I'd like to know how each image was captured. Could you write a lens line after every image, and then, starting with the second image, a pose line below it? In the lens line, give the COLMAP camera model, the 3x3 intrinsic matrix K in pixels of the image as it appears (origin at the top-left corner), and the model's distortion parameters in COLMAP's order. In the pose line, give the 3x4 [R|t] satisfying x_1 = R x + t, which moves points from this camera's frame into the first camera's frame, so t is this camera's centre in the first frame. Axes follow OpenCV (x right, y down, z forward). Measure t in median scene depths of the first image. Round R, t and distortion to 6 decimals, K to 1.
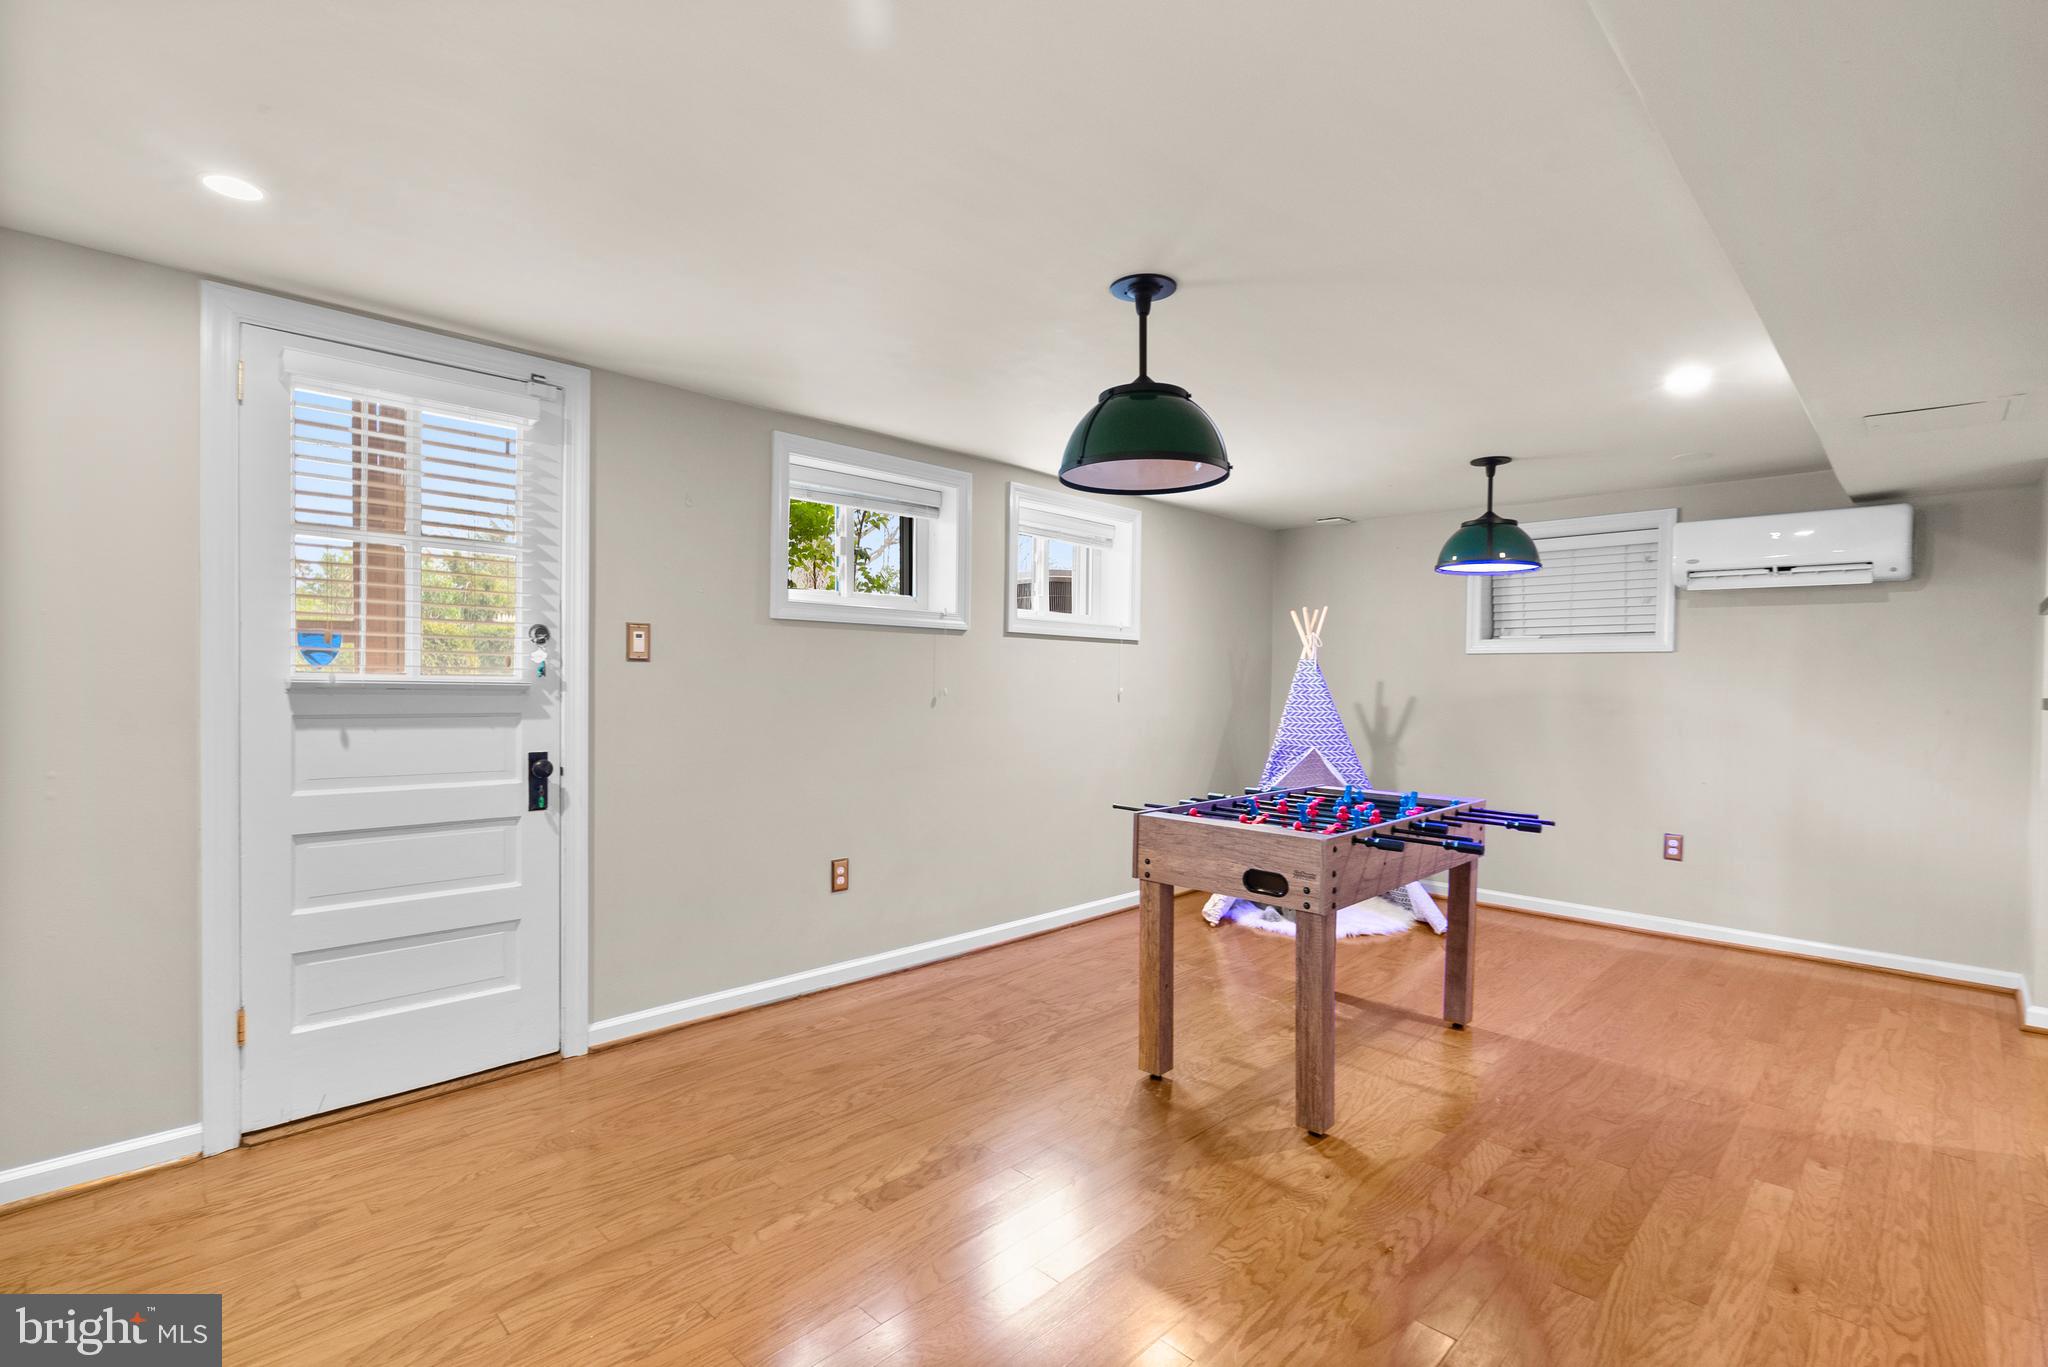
lens RADIAL K [[940.7, 0, 1023.1], [0, 940.7, 695.6], [0, 0, 1]] dist [-0.002073, -0.000234]
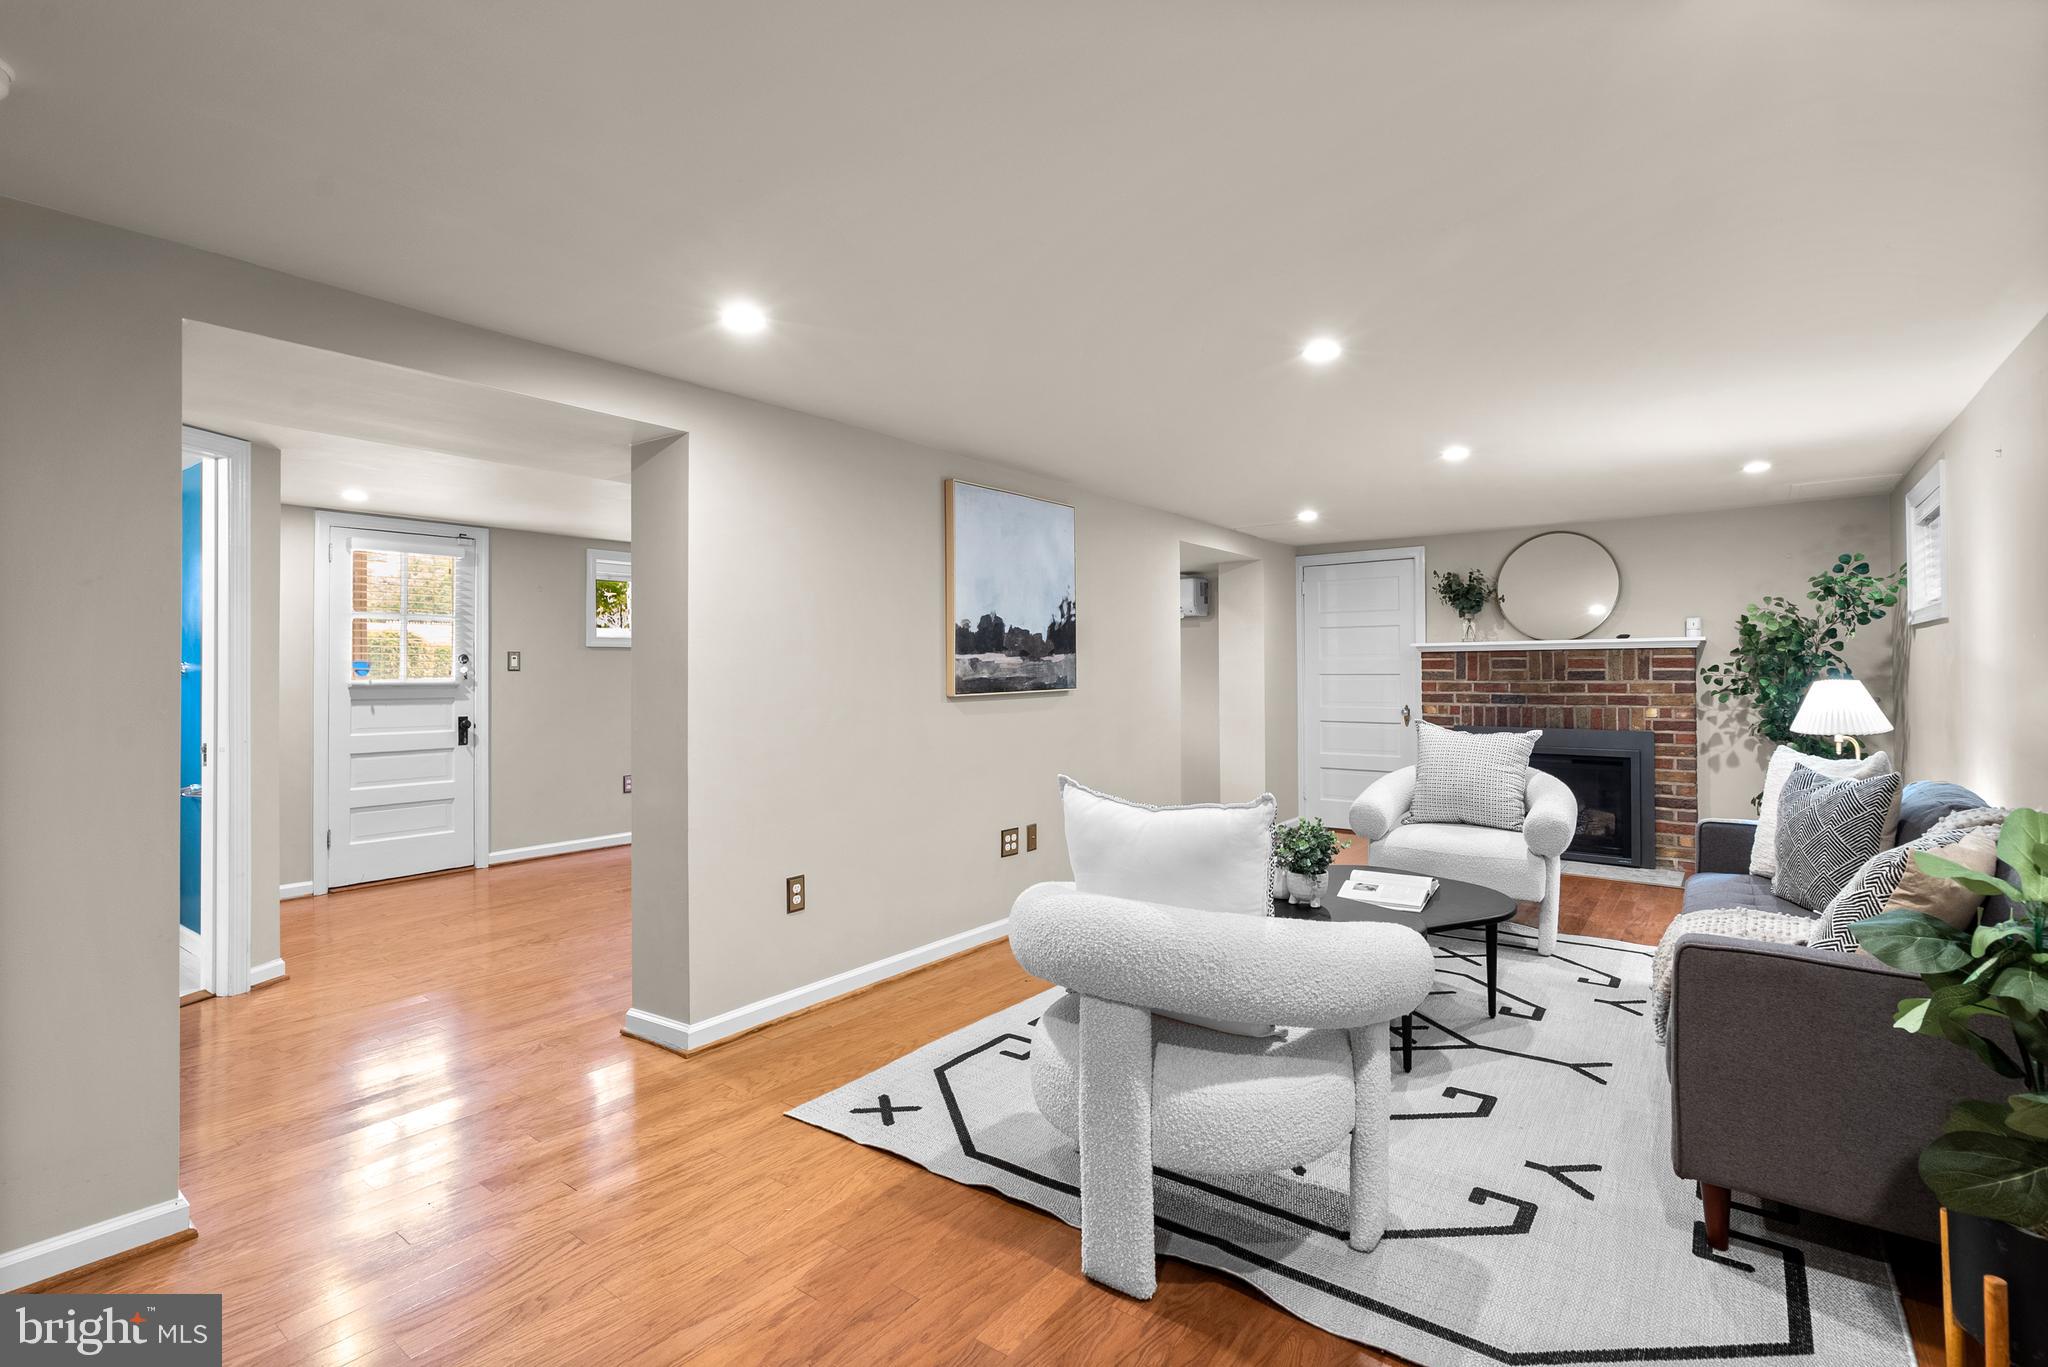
lens RADIAL K [[965.1, 0, 1055.7], [0, 965.1, 665.3], [0, 0, 1]] dist [0.001845, 0.000158]
pose [[0.986485, -0.010448, 0.163516, 0.418149], [0.012783, 0.999831, -0.013235, -0.006938], [-0.163350, 0.015146, 0.986452, -1.297252]]
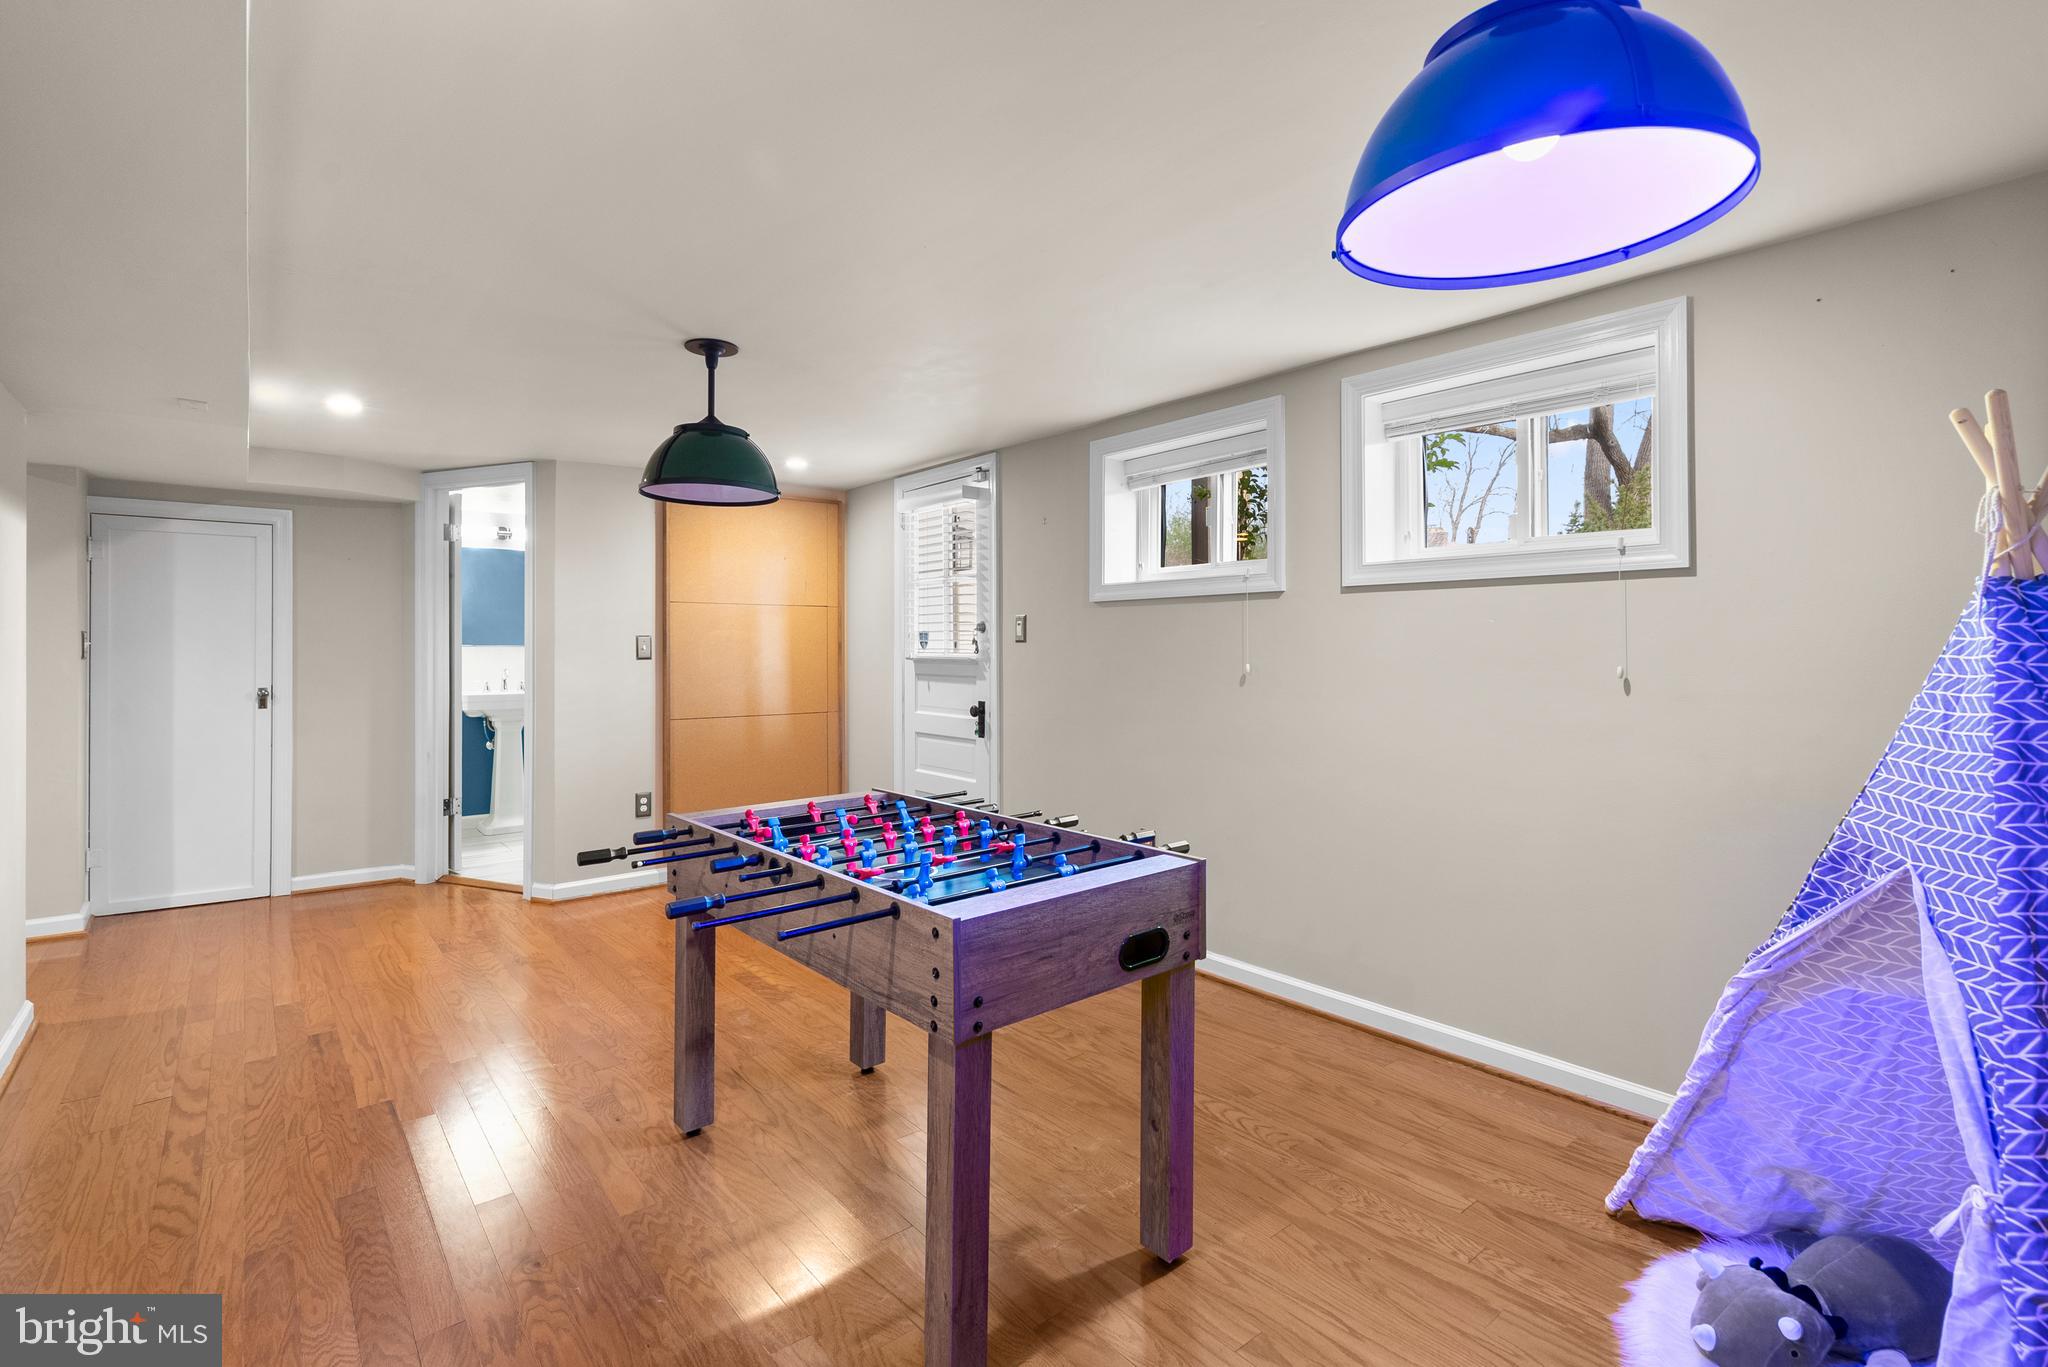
lens RADIAL K [[948.7, 0, 1052.9], [0, 948.7, 645.1], [0, 0, 1]] dist [-0.002477, -0.000494]
pose [[-0.084698, -0.011576, -0.996339, 1.090617], [-0.011155, 0.999881, -0.010669, -0.019065], [0.996344, 0.010211, -0.084817, 1.263505]]
